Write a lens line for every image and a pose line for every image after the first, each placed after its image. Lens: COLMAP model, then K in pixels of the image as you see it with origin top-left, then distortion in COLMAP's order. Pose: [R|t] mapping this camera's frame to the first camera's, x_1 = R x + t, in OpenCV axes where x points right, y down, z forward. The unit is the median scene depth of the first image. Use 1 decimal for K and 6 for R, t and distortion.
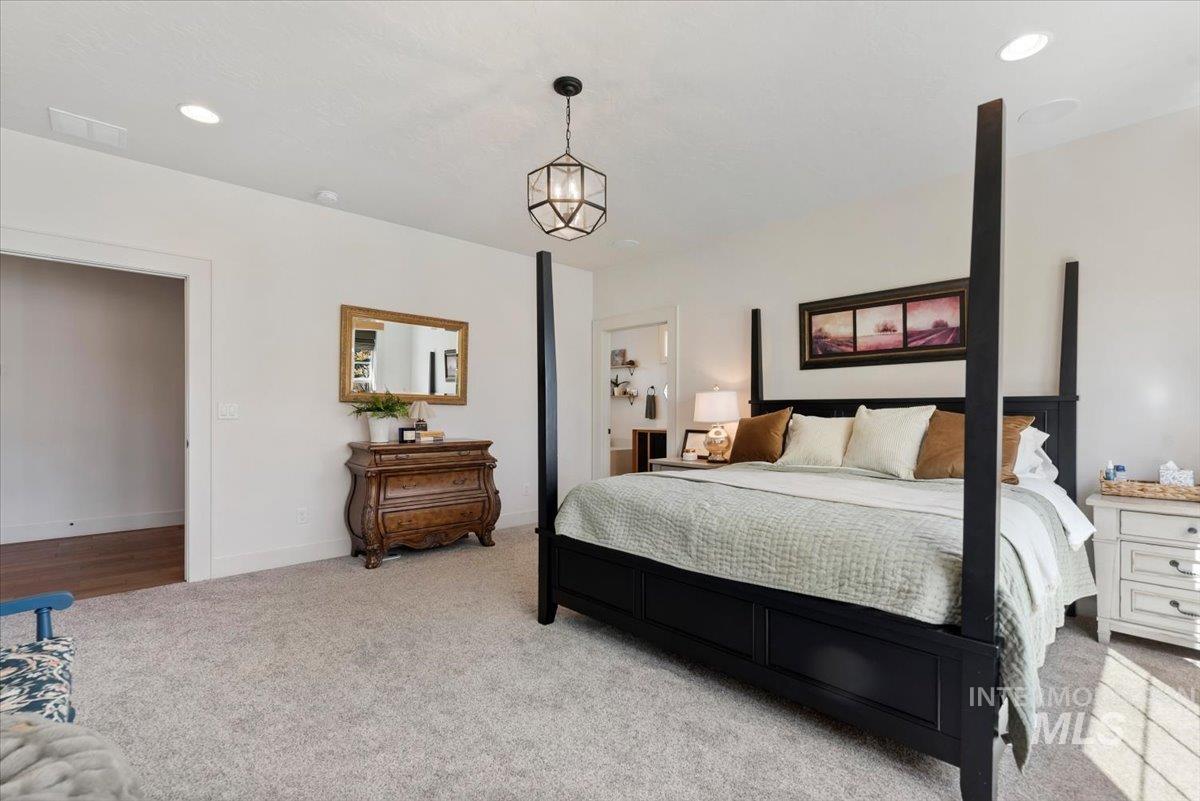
lens RADIAL K [[524.7, 0, 603.6], [0, 524.7, 416.2], [0, 0, 1]] dist [0.001691, 0.000643]
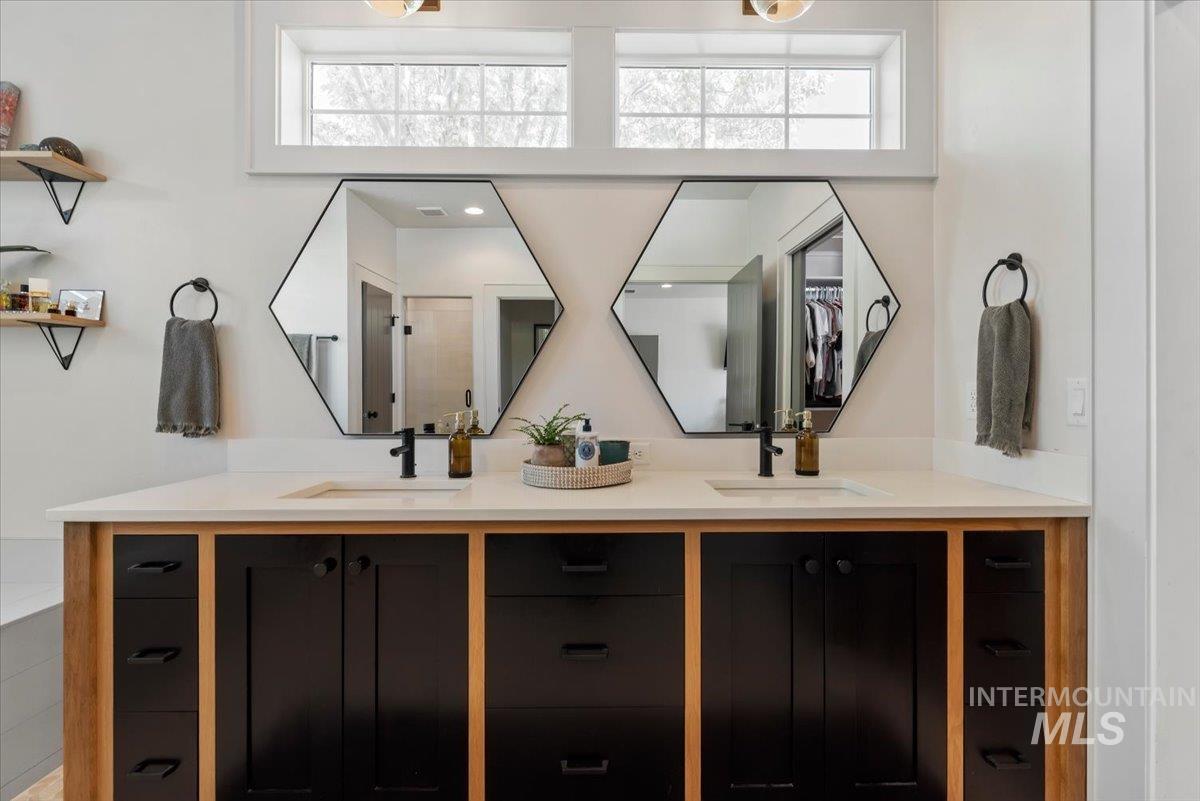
lens RADIAL K [[524.7, 0, 603.6], [0, 524.7, 416.2], [0, 0, 1]] dist [0.001691, 0.000643]
pose [[0.677073, -0.001093, 0.735915, 0.045446], [0.002813, 0.999995, -0.001103, -0.000566], [-0.735911, 0.002817, 0.677073, 0.721403]]
